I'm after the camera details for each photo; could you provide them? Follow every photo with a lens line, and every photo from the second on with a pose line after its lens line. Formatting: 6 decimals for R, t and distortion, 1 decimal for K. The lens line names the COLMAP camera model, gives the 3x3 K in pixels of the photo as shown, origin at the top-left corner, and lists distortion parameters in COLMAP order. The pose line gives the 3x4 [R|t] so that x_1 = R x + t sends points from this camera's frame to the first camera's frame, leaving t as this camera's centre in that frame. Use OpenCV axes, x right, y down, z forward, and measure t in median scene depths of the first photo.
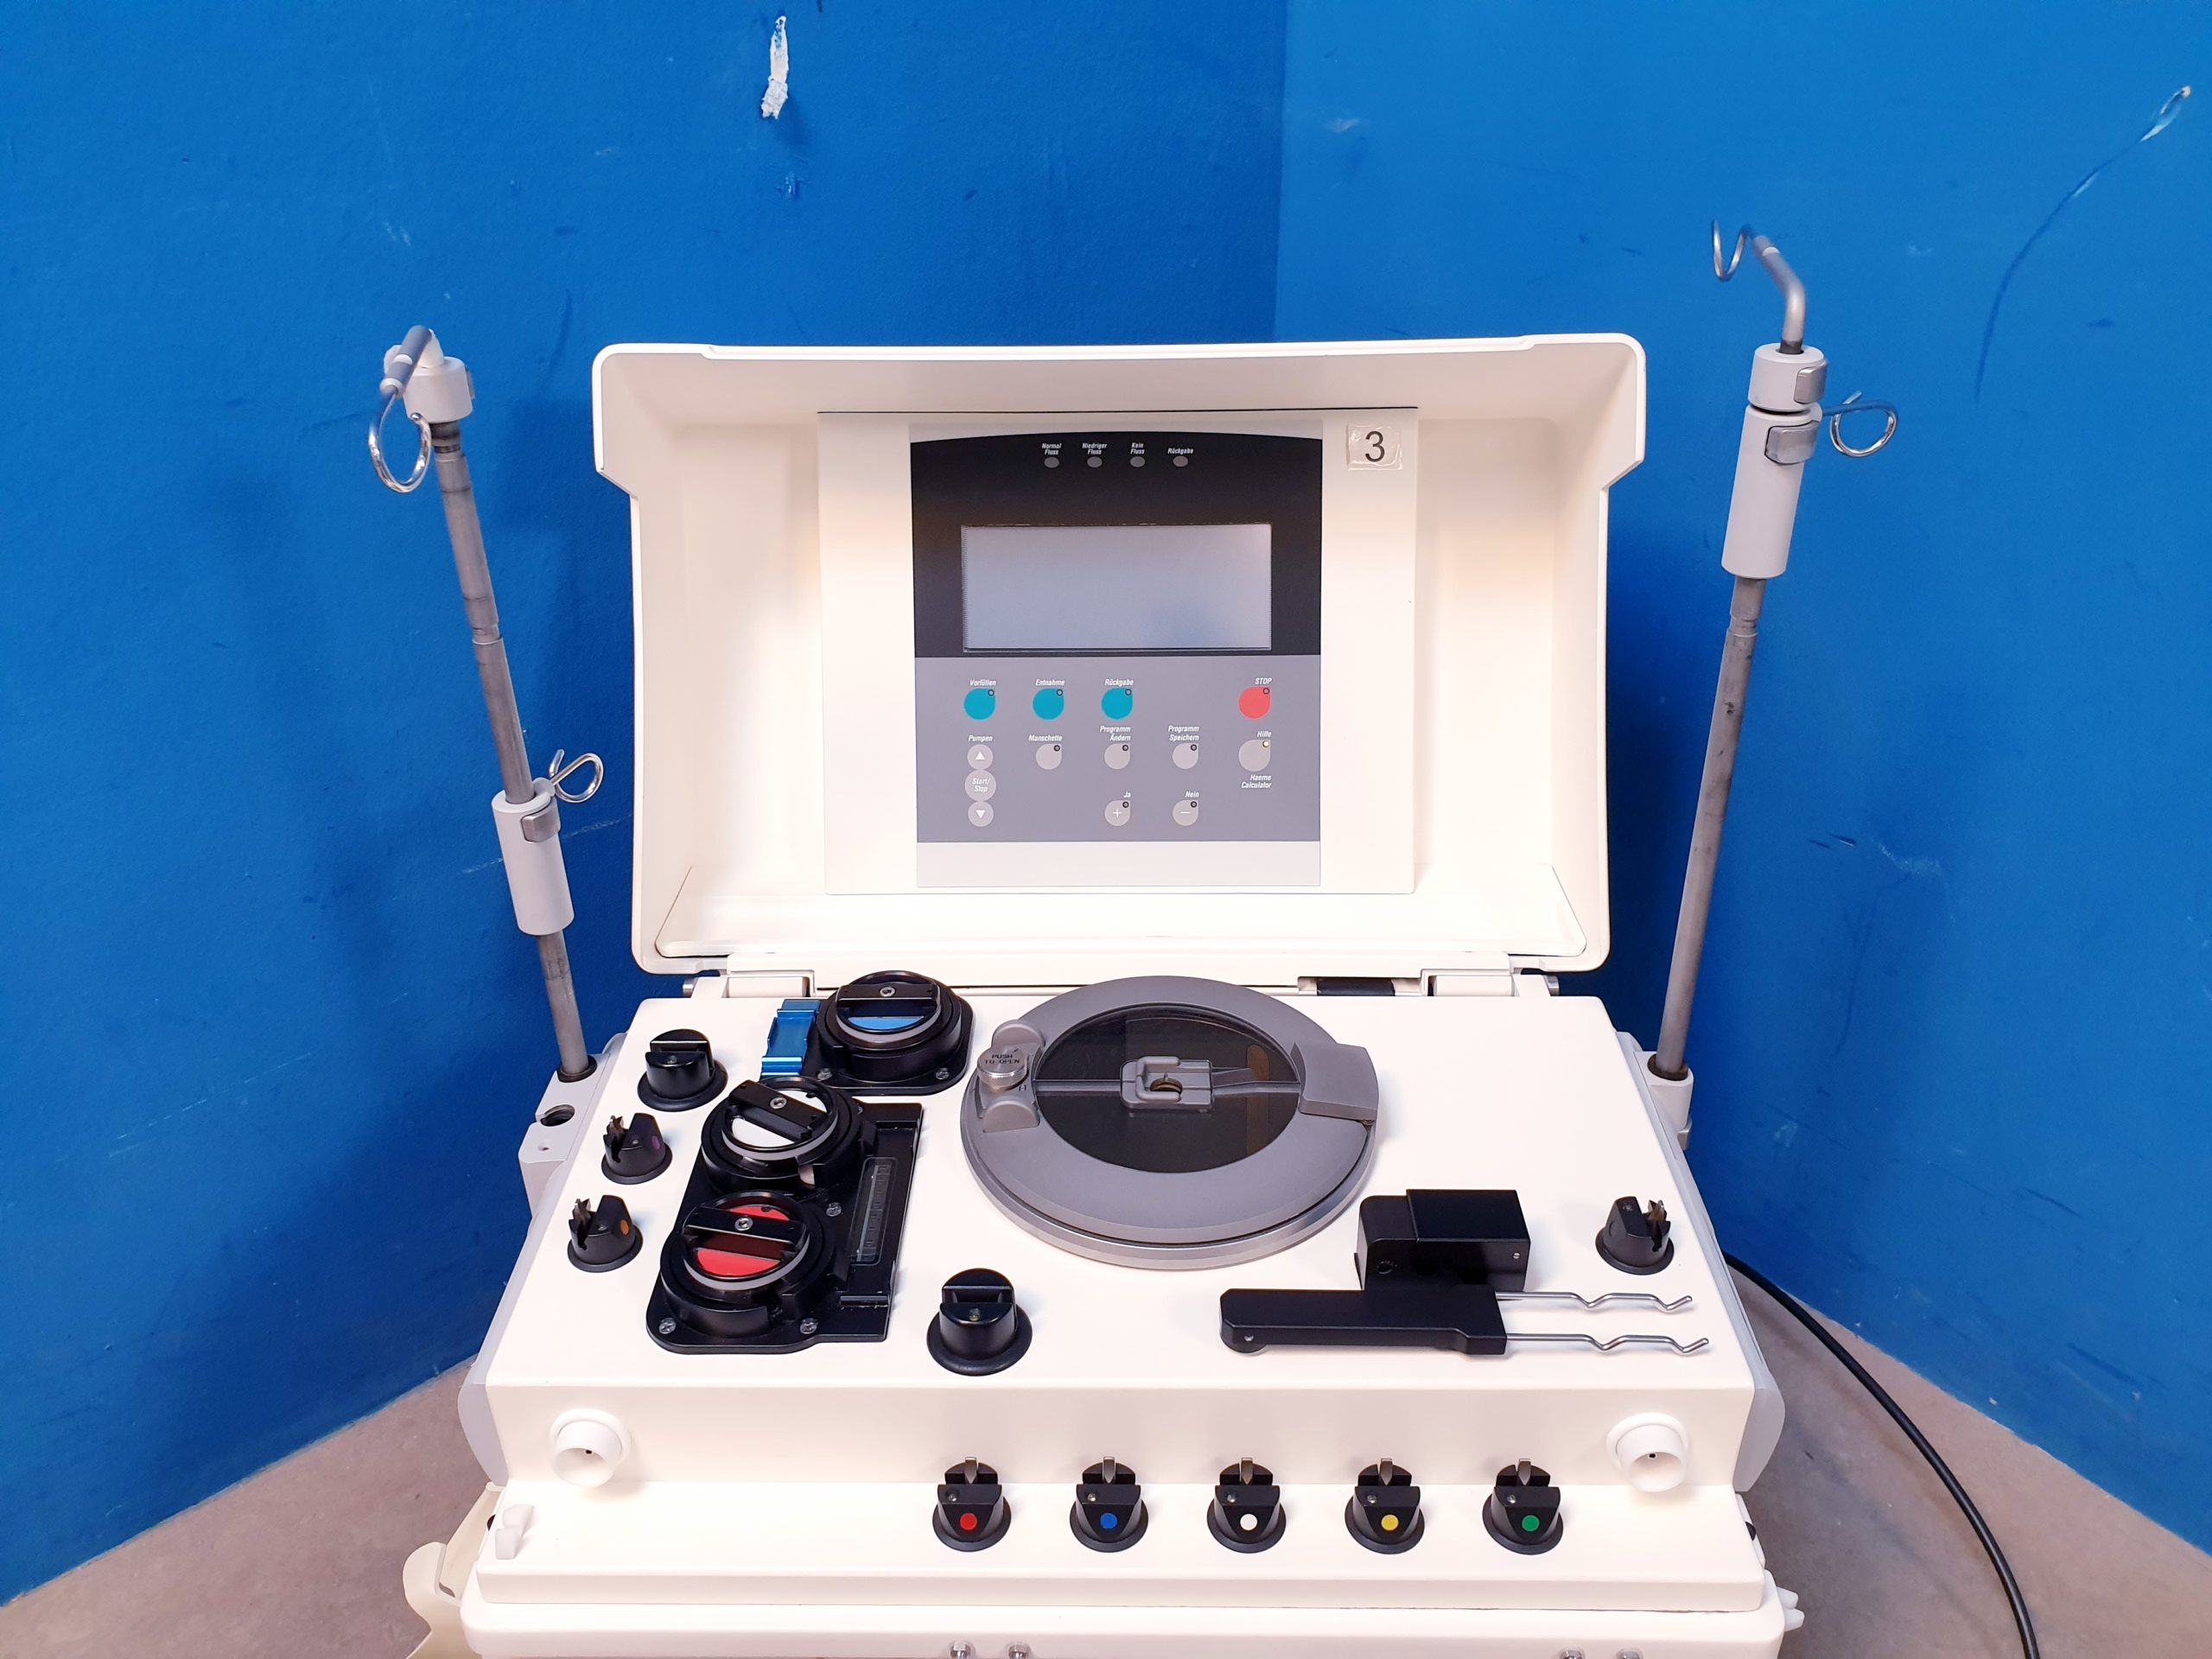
lens RADIAL K [[1720.6, 0, 1099.3], [0, 1720.6, 813.8], [0, 0, 1]] dist [0.019050, -0.001025]
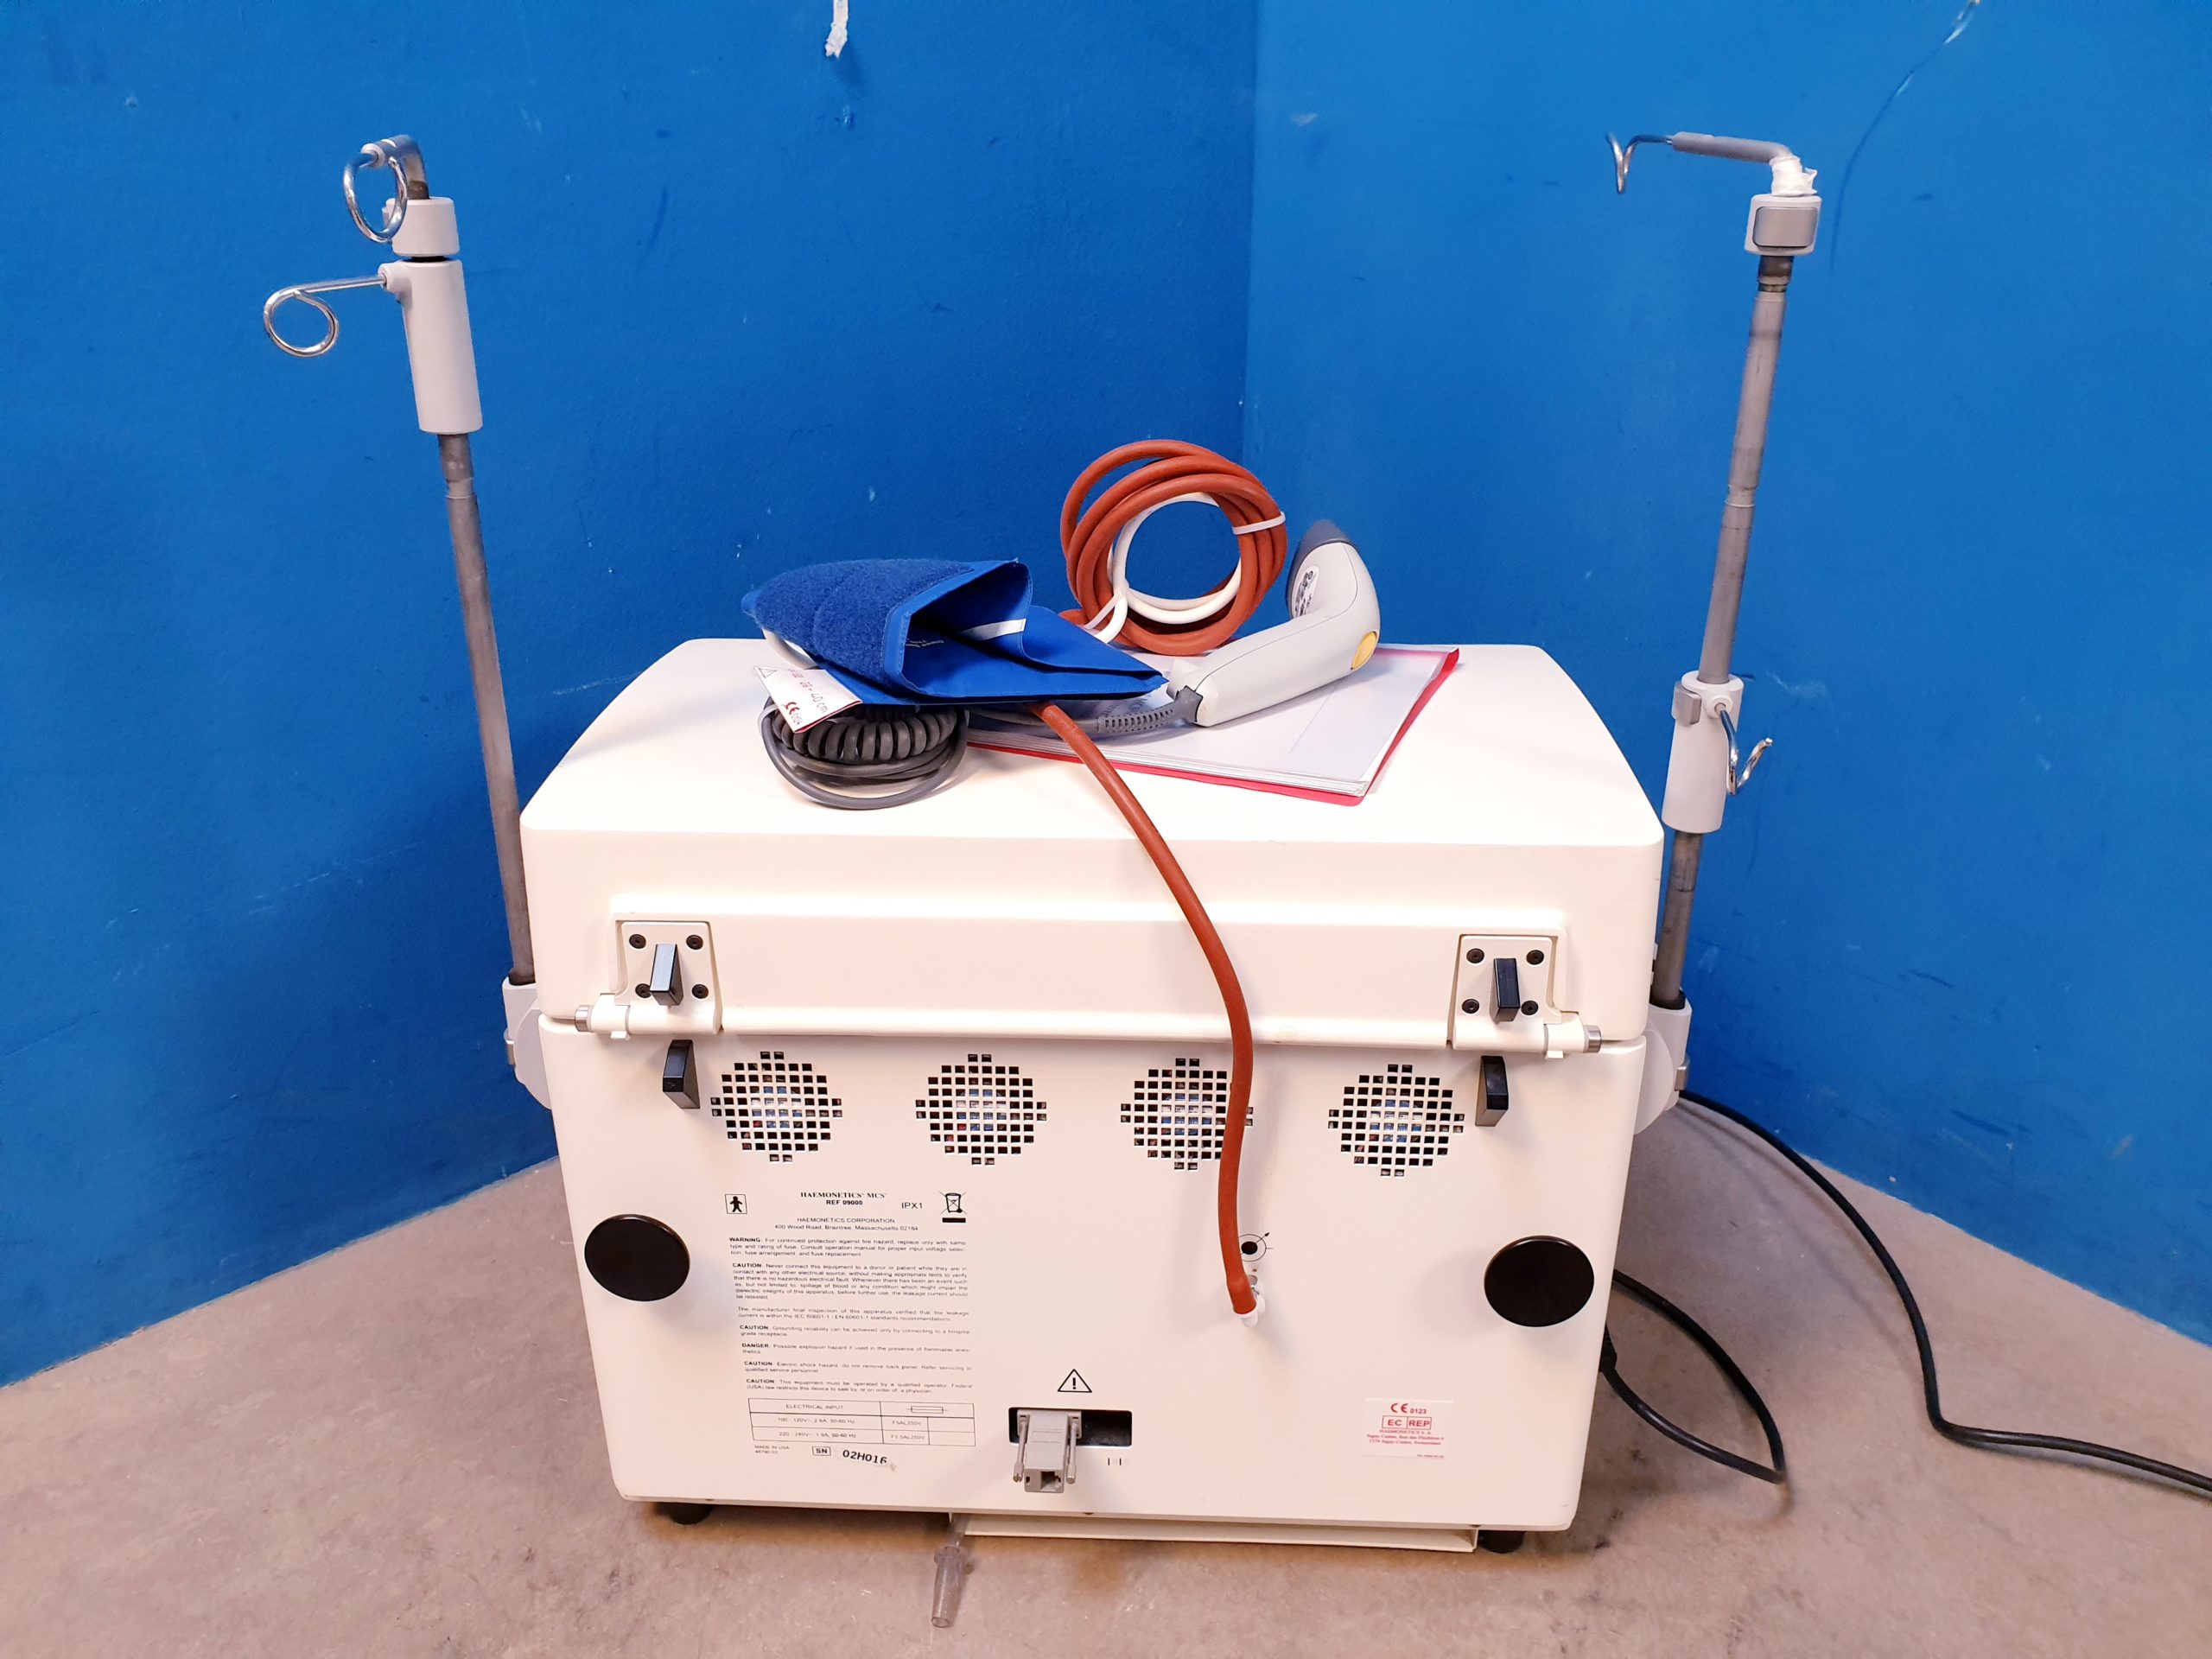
lens RADIAL K [[1726.6, 0, 1094.6], [0, 1726.6, 841.5], [0, 0, 1]] dist [0.010279, 0.003392]
pose [[0.999878, 0.000121, 0.015602, -0.030079], [0.001205, 0.996385, -0.084948, 0.277032], [-0.015555, 0.084956, 0.996263, -0.178229]]
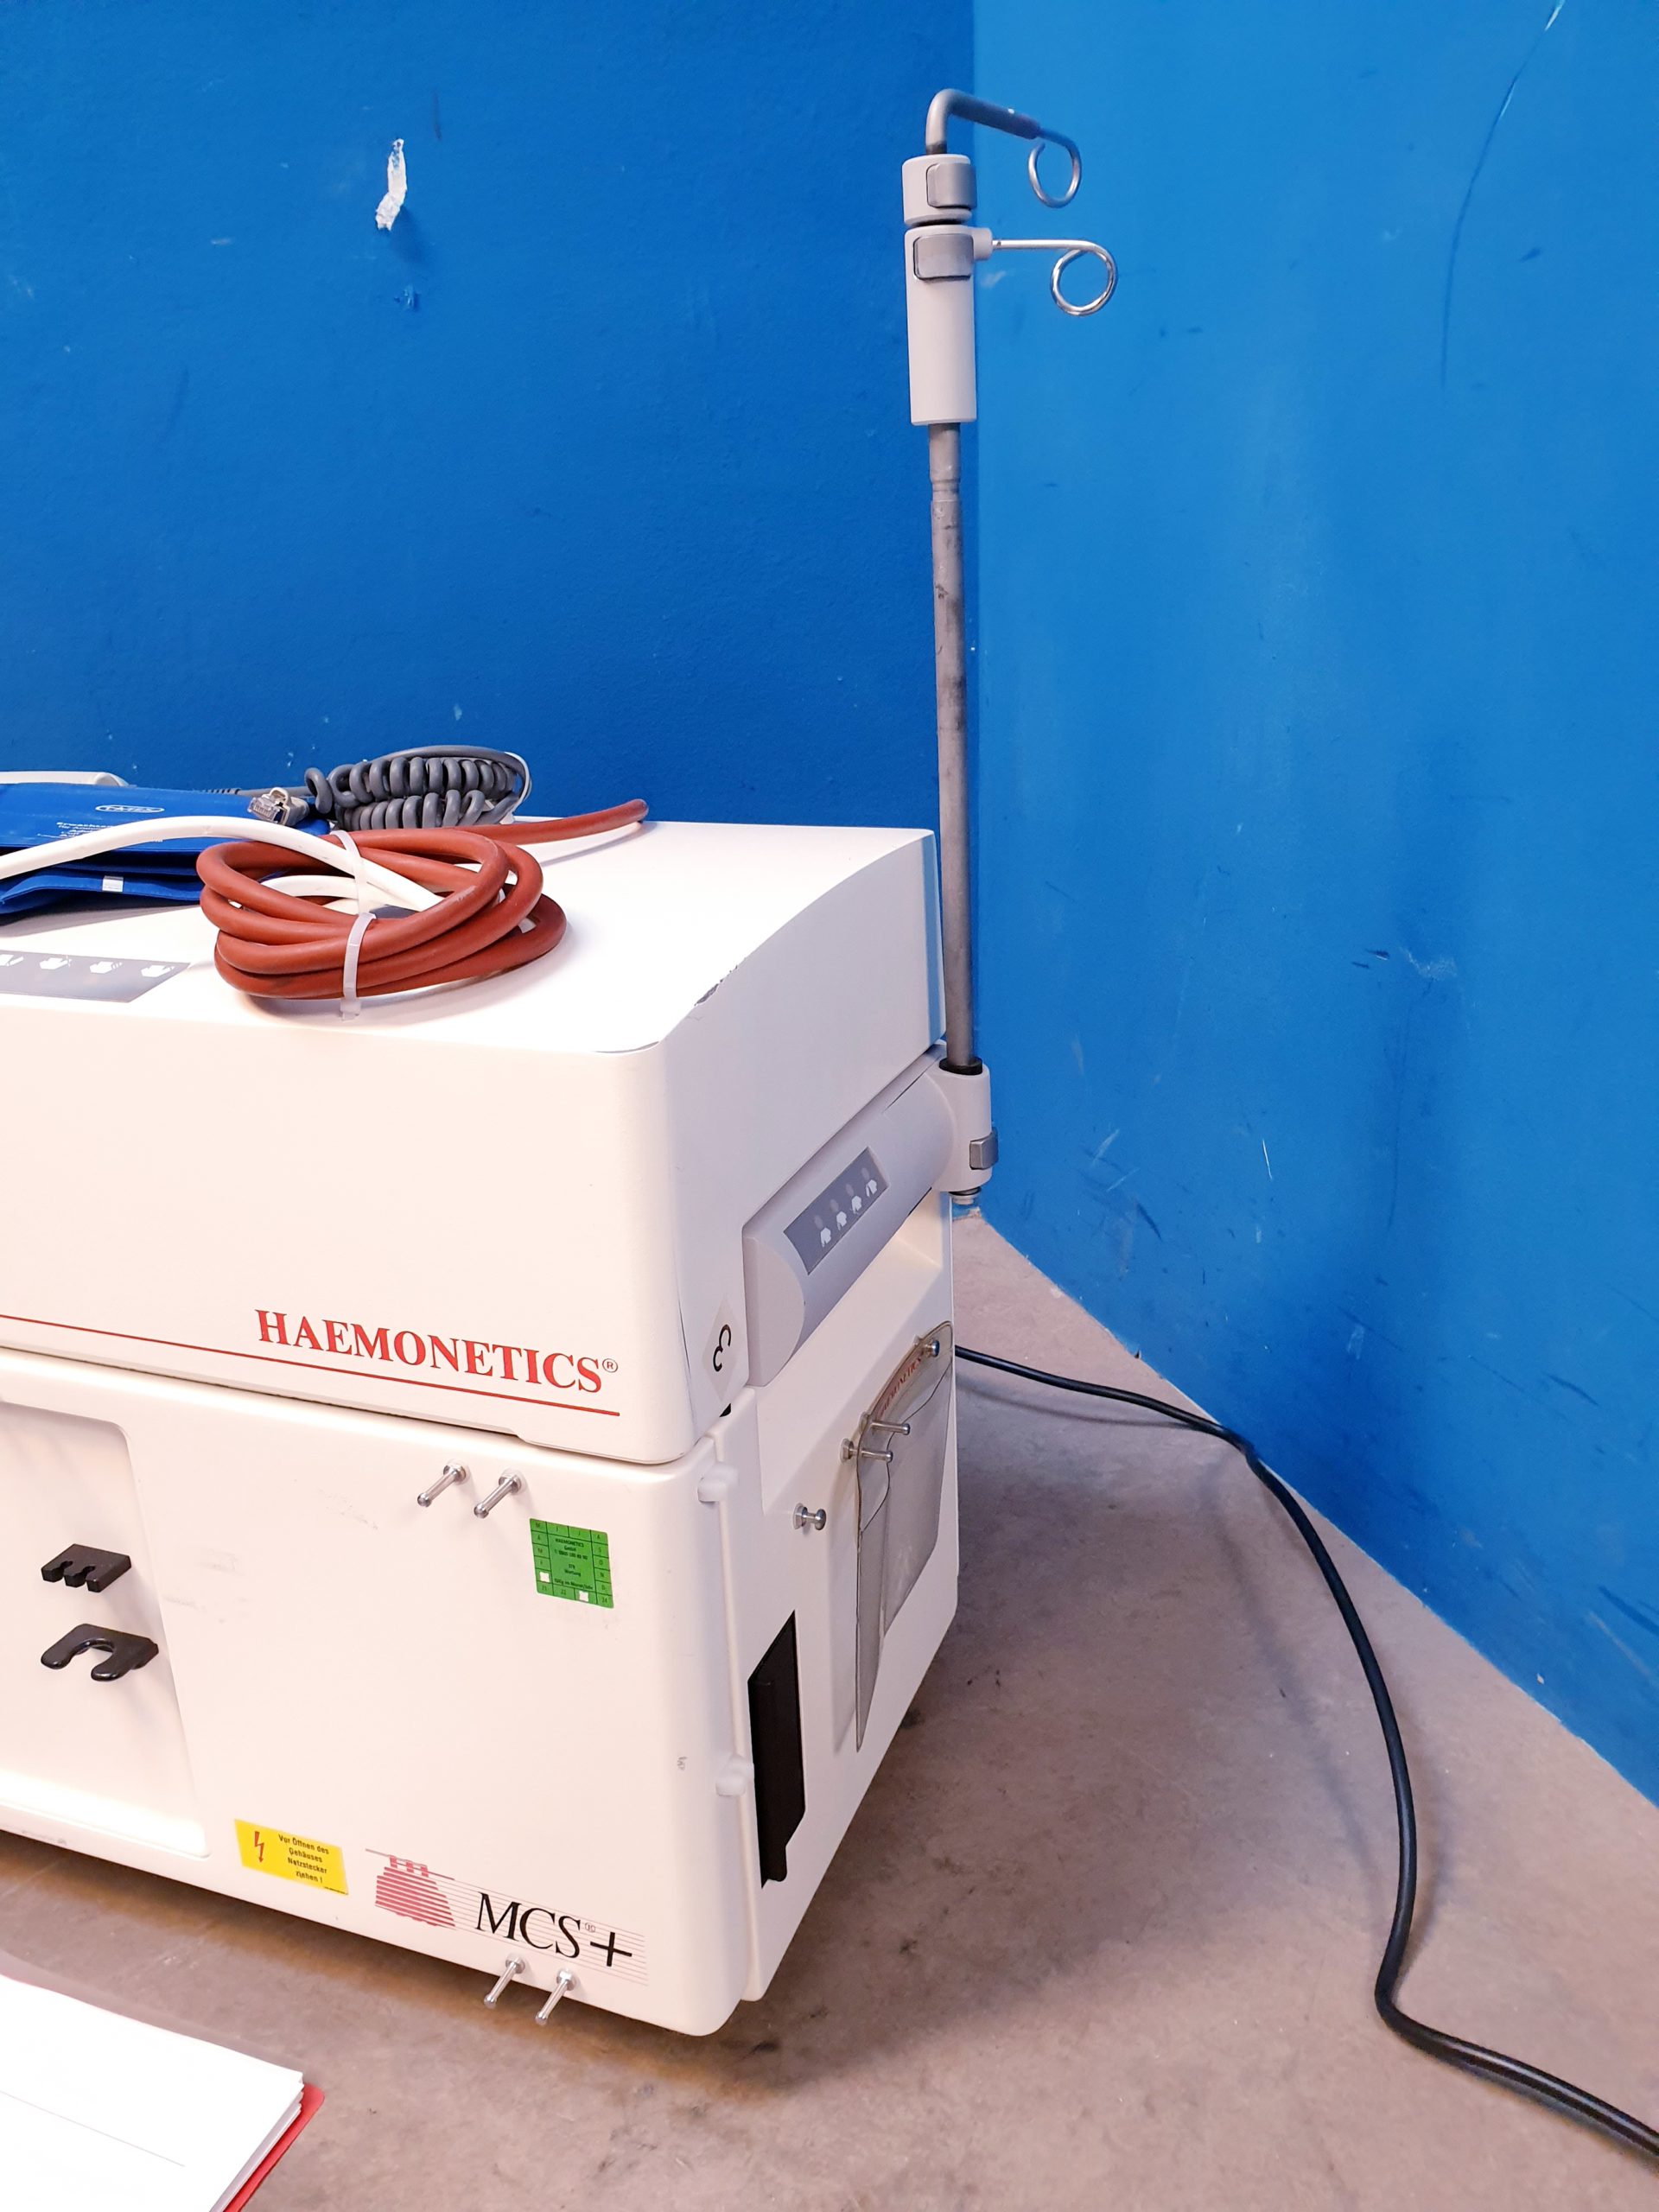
lens RADIAL K [[1735.8, 0, 829.3], [0, 1735.8, 1135.5], [0, 0, 1]] dist [0.014949, 0.007369]
pose [[0.939745, 0.096289, -0.328035, 0.578953], [-0.146197, 0.980543, -0.131000, 0.319481], [0.309039, 0.171064, 0.935538, 0.144643]]
